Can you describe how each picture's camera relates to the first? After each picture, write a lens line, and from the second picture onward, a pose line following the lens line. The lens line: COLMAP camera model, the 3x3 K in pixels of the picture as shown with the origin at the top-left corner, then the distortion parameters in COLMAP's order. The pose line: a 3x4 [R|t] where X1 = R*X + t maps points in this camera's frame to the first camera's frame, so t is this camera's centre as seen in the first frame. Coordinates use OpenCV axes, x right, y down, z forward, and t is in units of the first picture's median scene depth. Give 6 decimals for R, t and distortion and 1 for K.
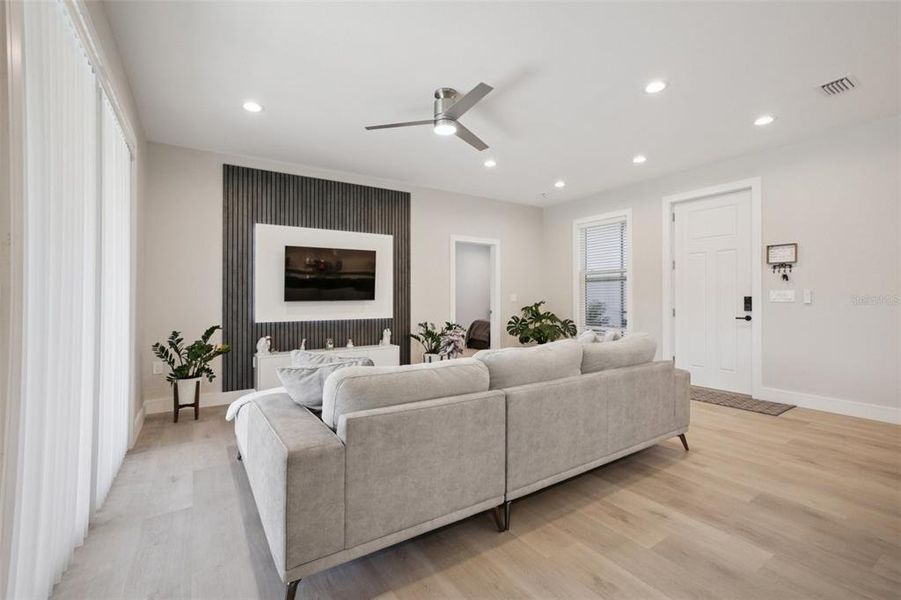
lens RADIAL K [[392.2, 0, 450.3], [0, 392.2, 297.5], [0, 0, 1]] dist [-0.014678, 0.000120]
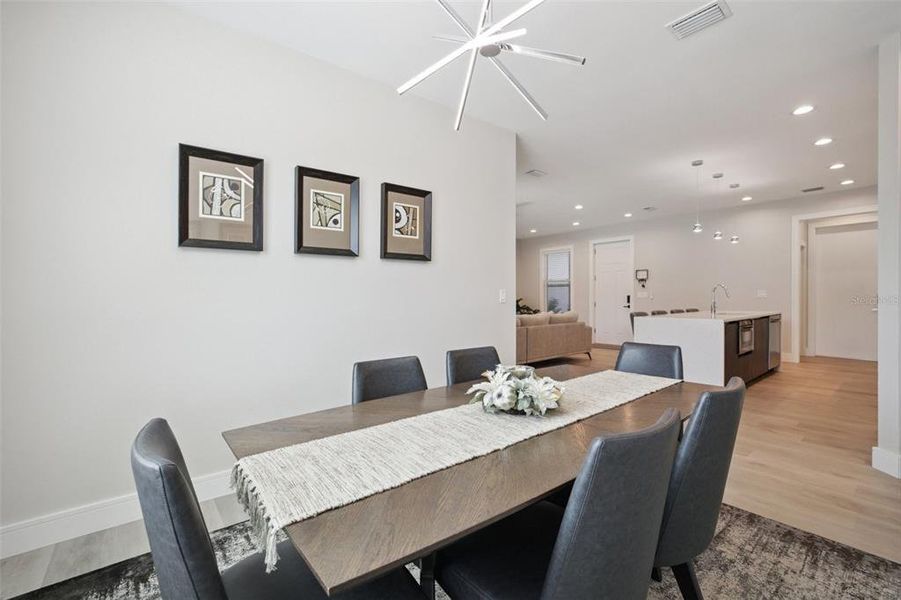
lens RADIAL K [[404.9, 0, 459.7], [0, 404.9, 303.0], [0, 0, 1]] dist [-0.002613, 0.000289]
pose [[0.991101, -0.005084, 0.133018, -0.313038], [0.002998, 0.999869, 0.015877, 0.000527], [-0.133081, -0.015337, 0.990986, -0.811787]]
